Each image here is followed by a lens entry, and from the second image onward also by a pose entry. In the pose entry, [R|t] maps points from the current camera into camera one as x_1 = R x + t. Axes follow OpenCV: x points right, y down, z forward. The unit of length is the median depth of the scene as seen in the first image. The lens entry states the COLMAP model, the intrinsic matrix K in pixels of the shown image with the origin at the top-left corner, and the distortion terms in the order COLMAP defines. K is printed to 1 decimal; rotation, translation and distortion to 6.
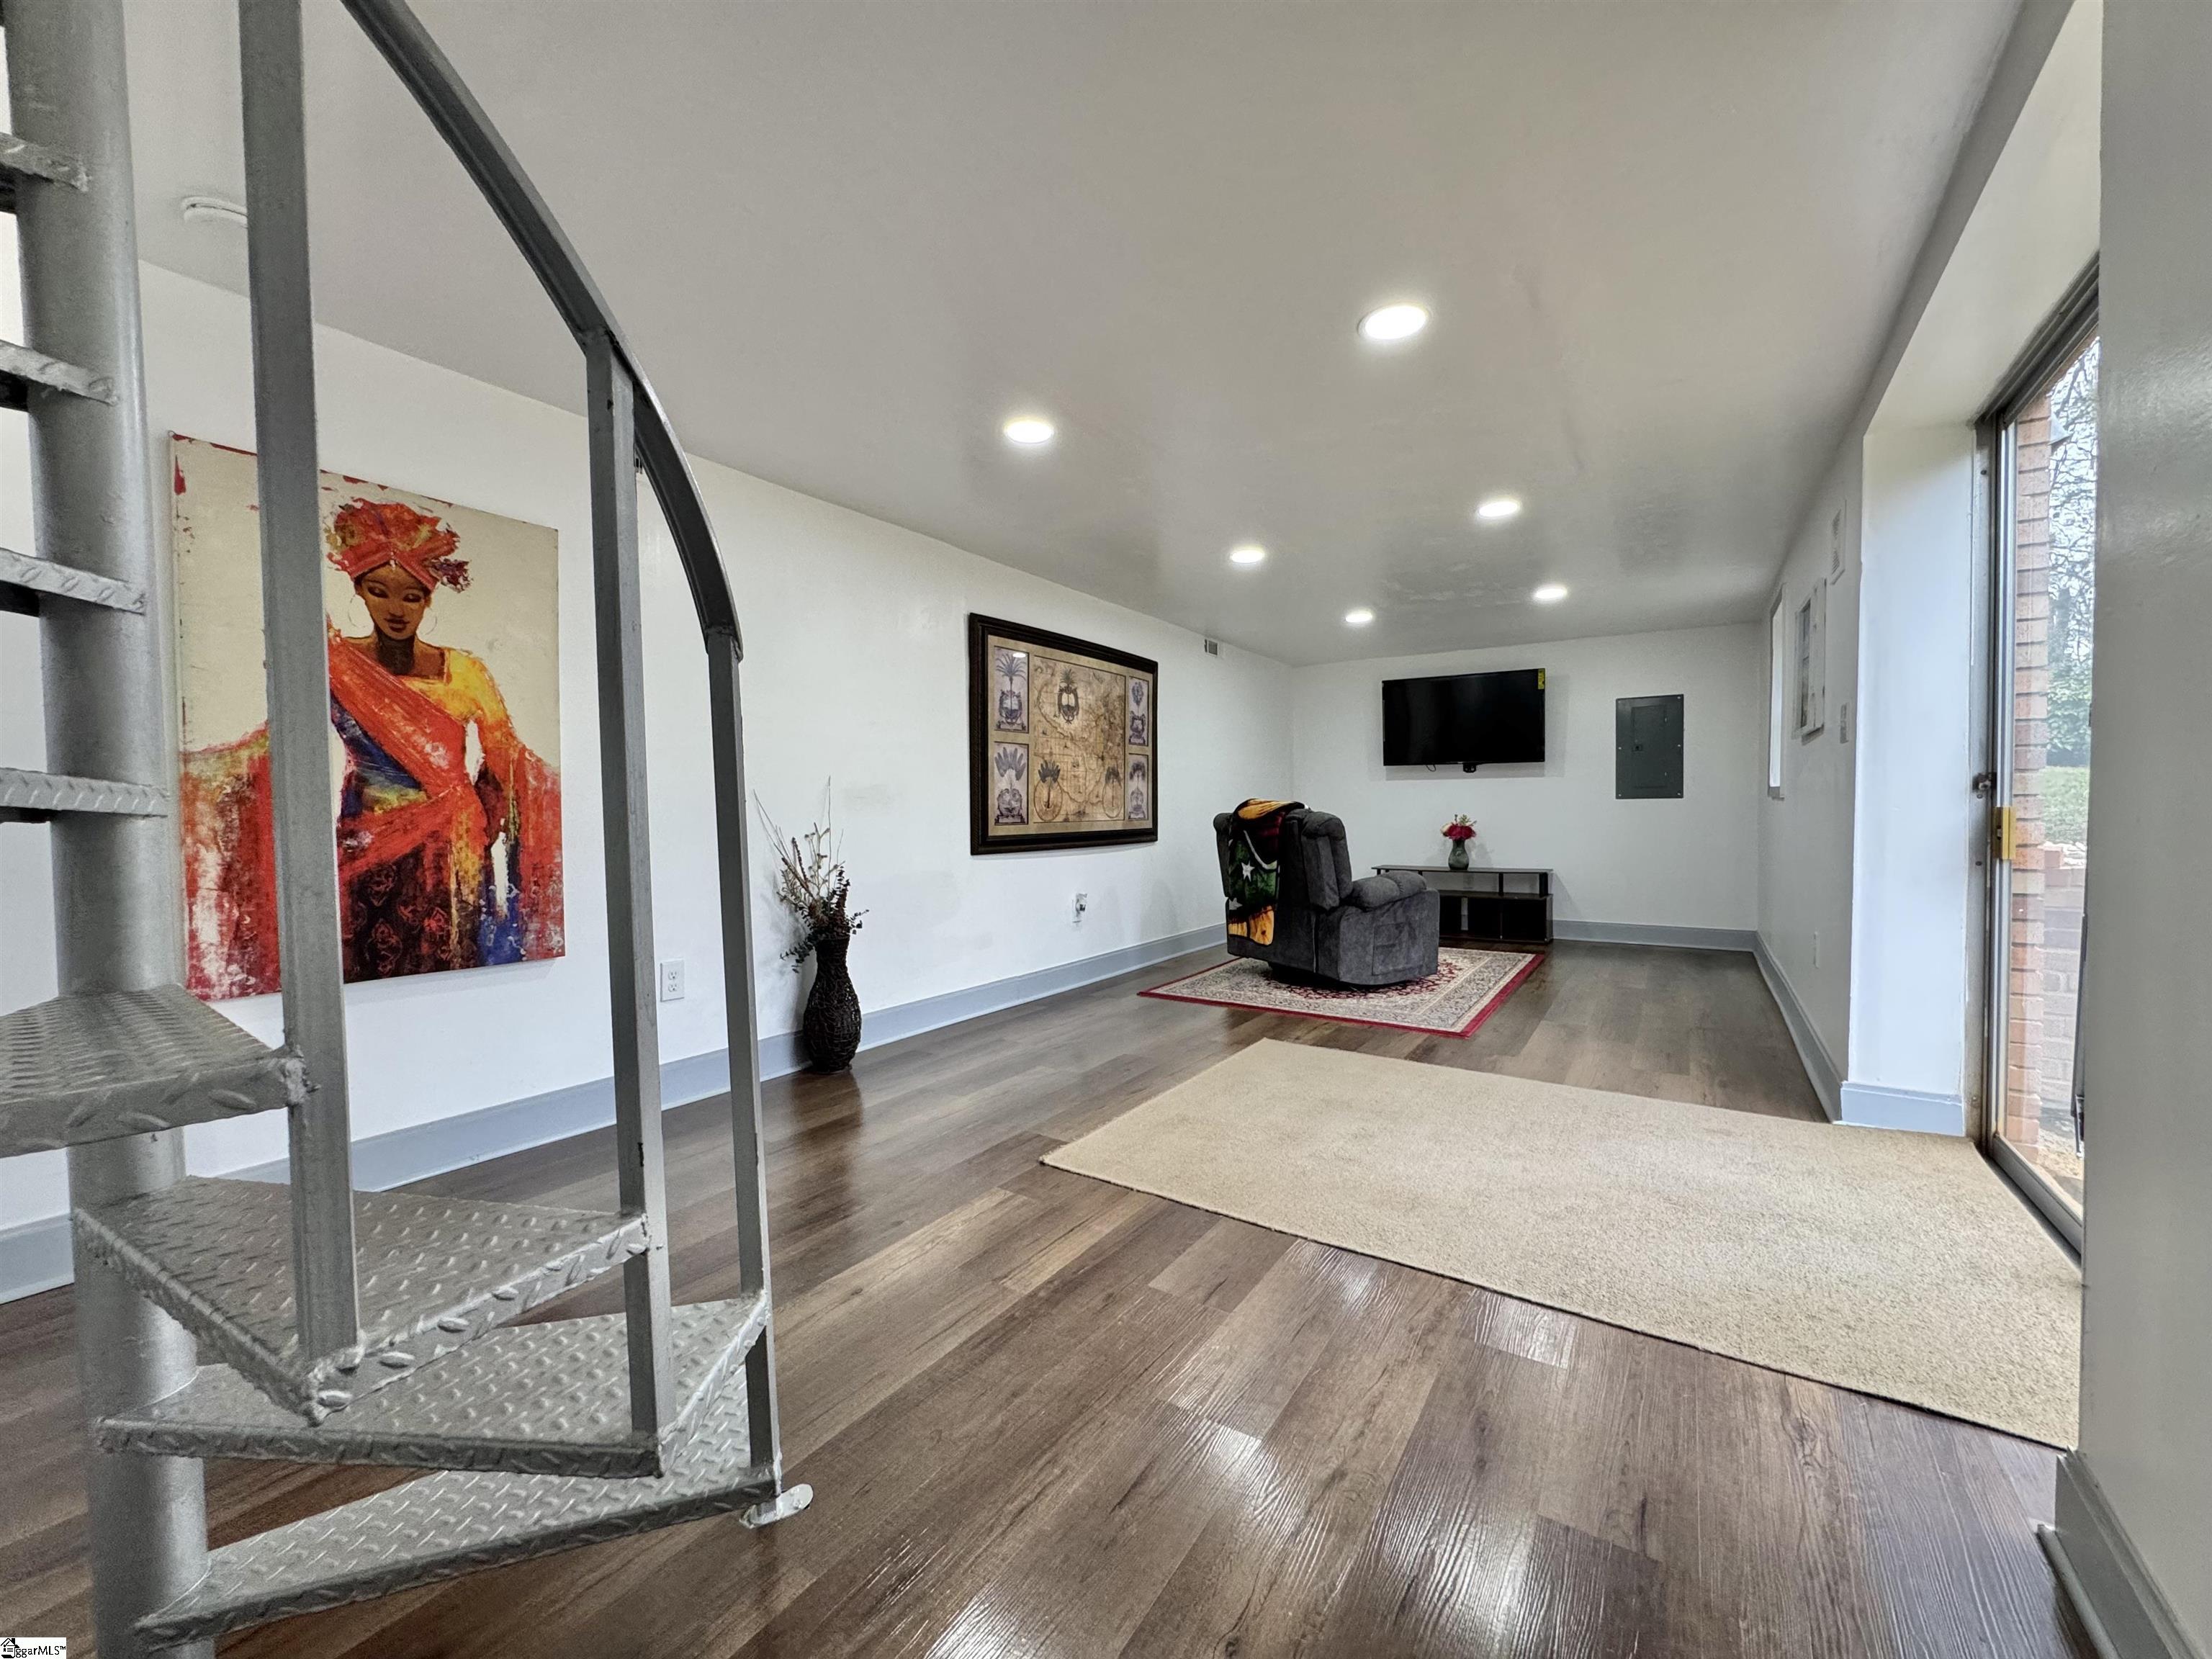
lens RADIAL K [[880.0, 0, 1109.3], [0, 880.0, 826.5], [0, 0, 1]] dist [0.000434, 0.000034]
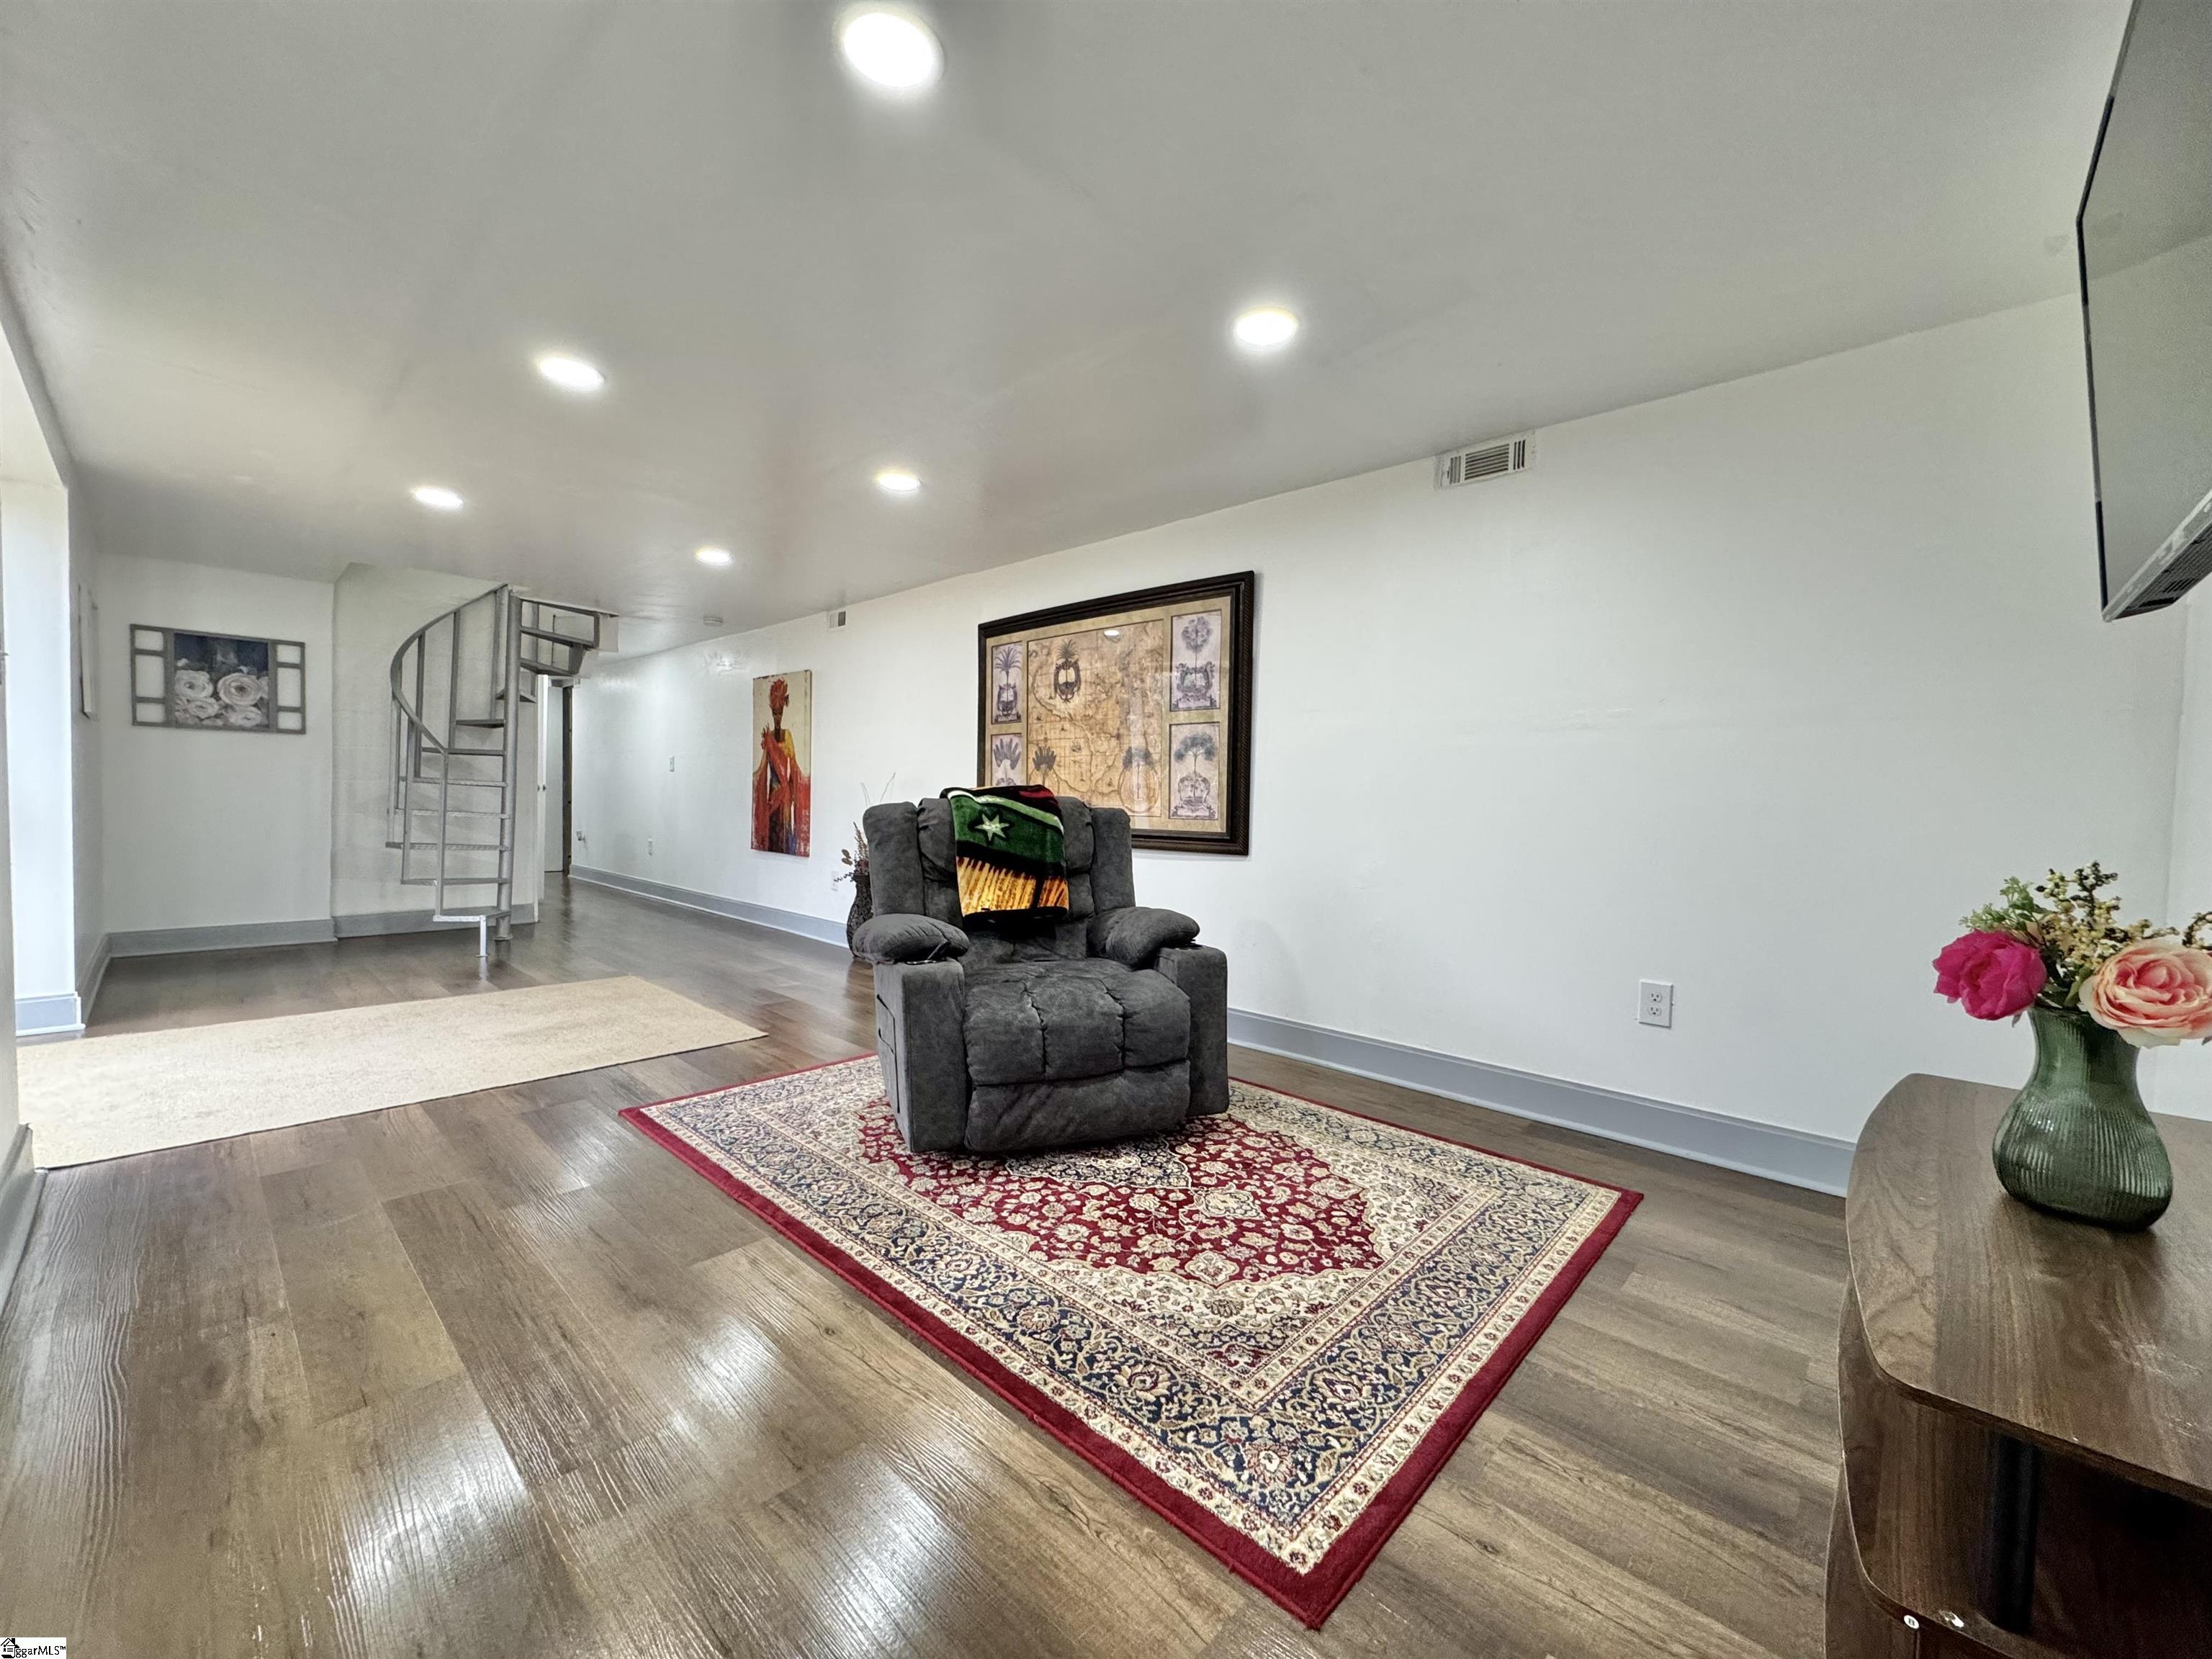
lens RADIAL K [[880.0, 0, 1103.3], [0, 880.0, 820.8], [0, 0, 1]] dist [0.000434, 0.000034]
pose [[-0.169126, 0.028662, -0.985178, 0.854487], [-0.038683, 0.998614, 0.035694, -0.032236], [0.984835, 0.044146, -0.167783, 1.230211]]
